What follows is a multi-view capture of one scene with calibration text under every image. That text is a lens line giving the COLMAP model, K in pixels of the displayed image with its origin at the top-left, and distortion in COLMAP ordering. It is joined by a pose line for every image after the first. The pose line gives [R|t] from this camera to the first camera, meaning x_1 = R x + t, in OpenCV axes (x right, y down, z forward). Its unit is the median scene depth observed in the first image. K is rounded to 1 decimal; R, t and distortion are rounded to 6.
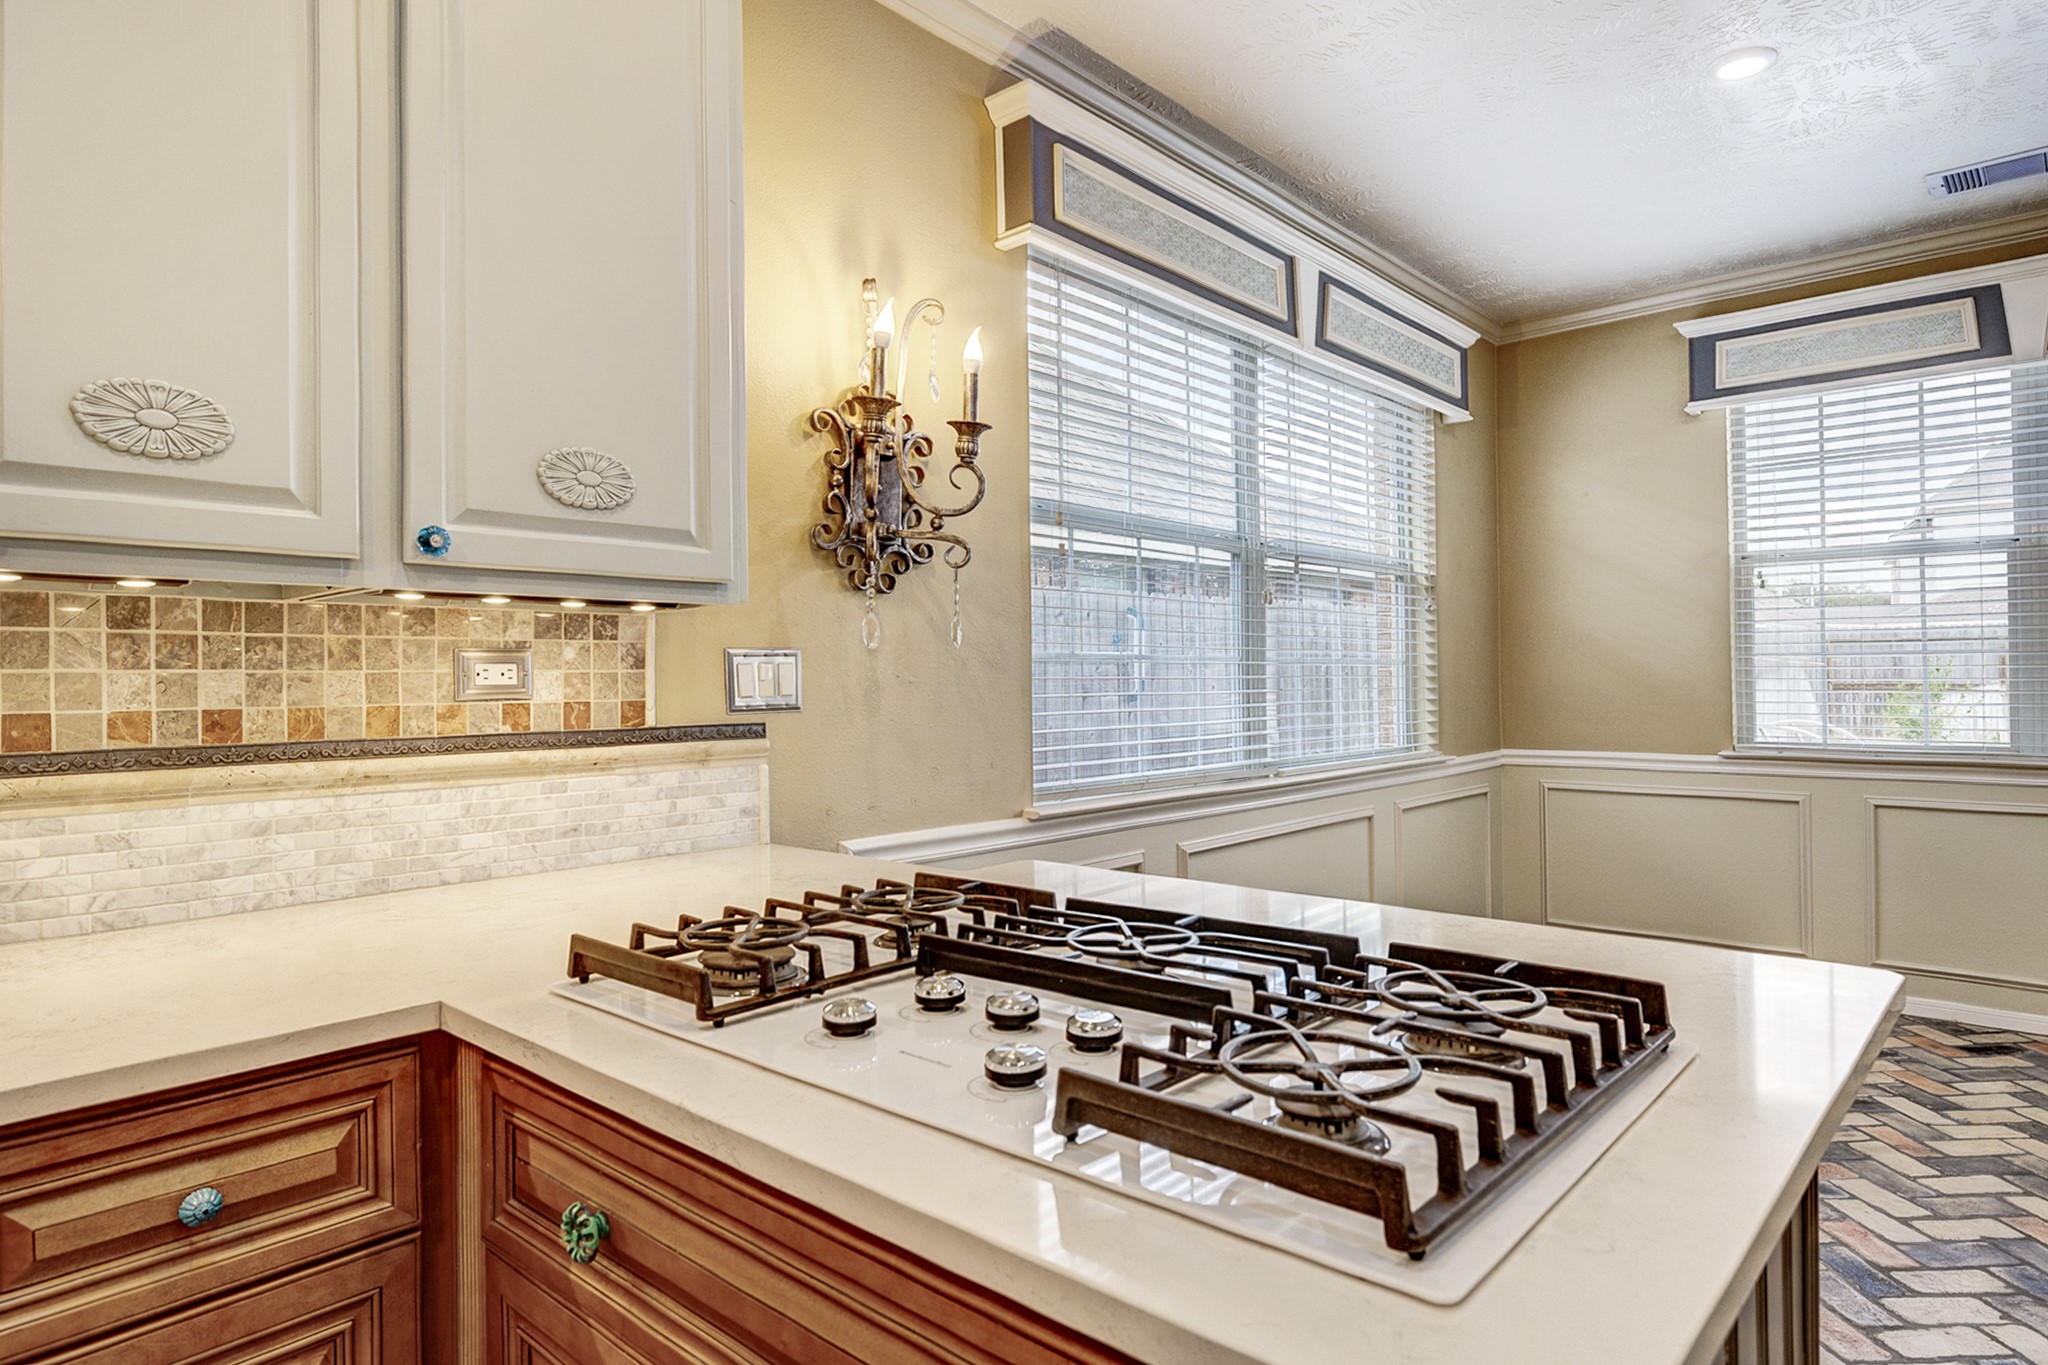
lens RADIAL K [[1151.5, 0, 1028.4], [0, 1151.5, 675.6], [0, 0, 1]] dist [0.003493, 0.001204]
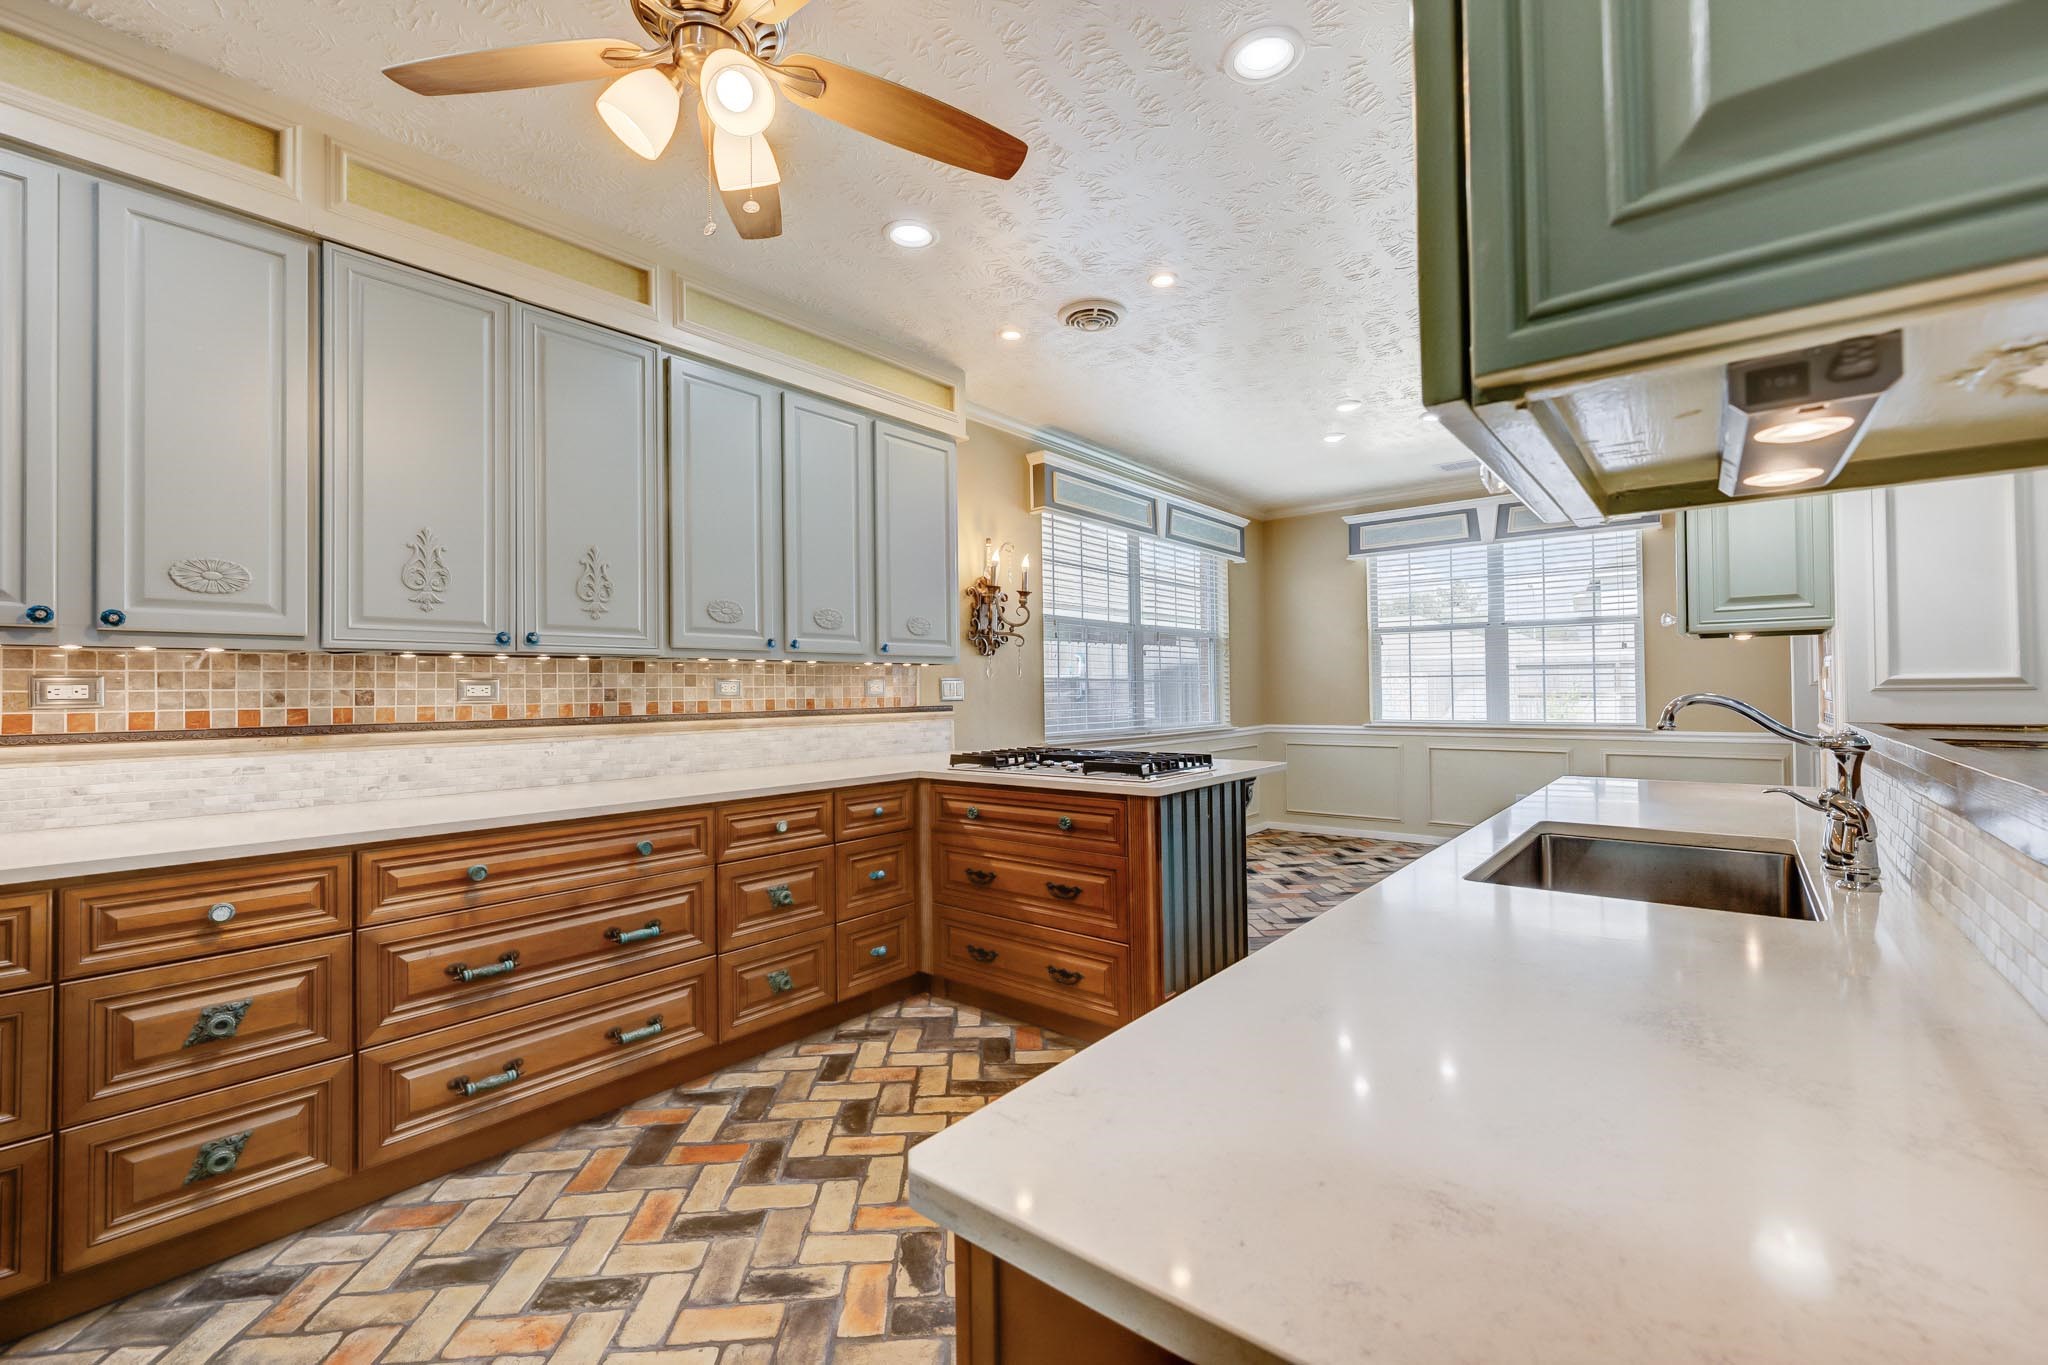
lens RADIAL K [[861.4, 0, 1023.4], [0, 861.4, 687.0], [0, 0, 1]] dist [0.000363, -0.000096]
pose [[0.999204, -0.001934, 0.039846, -0.129023], [0.001999, 0.999997, -0.001584, 0.000962], [-0.039843, 0.001662, 0.999205, -0.926557]]
